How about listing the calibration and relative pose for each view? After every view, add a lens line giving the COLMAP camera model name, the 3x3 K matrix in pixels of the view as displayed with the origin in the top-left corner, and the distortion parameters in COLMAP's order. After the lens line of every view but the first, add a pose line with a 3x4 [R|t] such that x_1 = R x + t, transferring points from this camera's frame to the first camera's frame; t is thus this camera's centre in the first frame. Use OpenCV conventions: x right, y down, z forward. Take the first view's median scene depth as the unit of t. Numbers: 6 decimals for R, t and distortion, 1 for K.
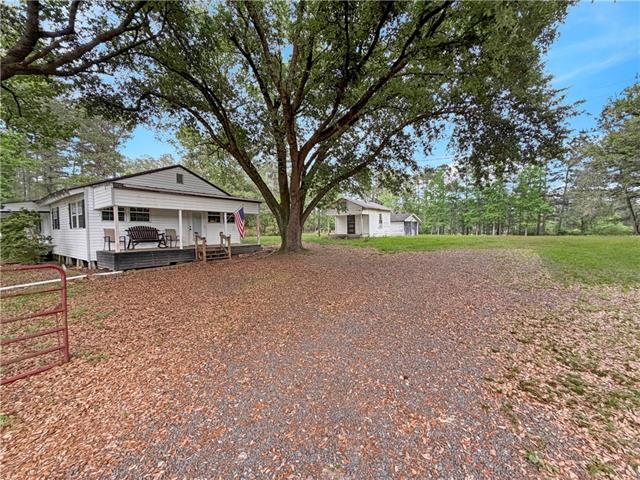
lens RADIAL K [[258.3, 0, 315.4], [0, 258.3, 239.5], [0, 0, 1]] dist [-0.000648, -0.000246]
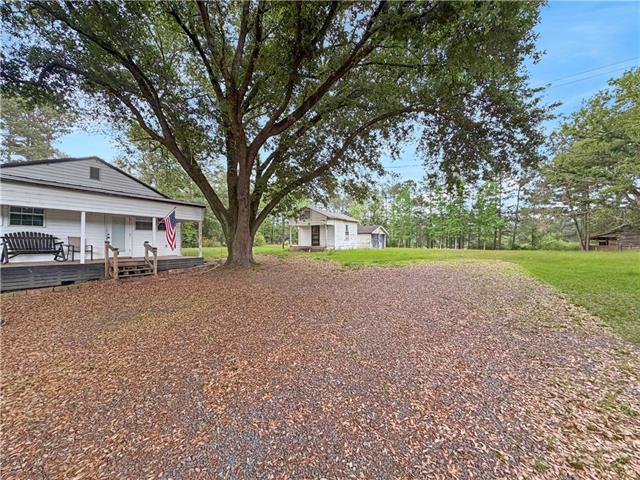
lens RADIAL K [[258.3, 0, 315.4], [0, 258.3, 239.5], [0, 0, 1]] dist [-0.000648, -0.000246]
pose [[0.993667, 0.016001, 0.111217, 0.060135], [-0.011068, 0.998933, -0.044833, -0.005245], [-0.111815, 0.043318, 0.992784, 0.143026]]
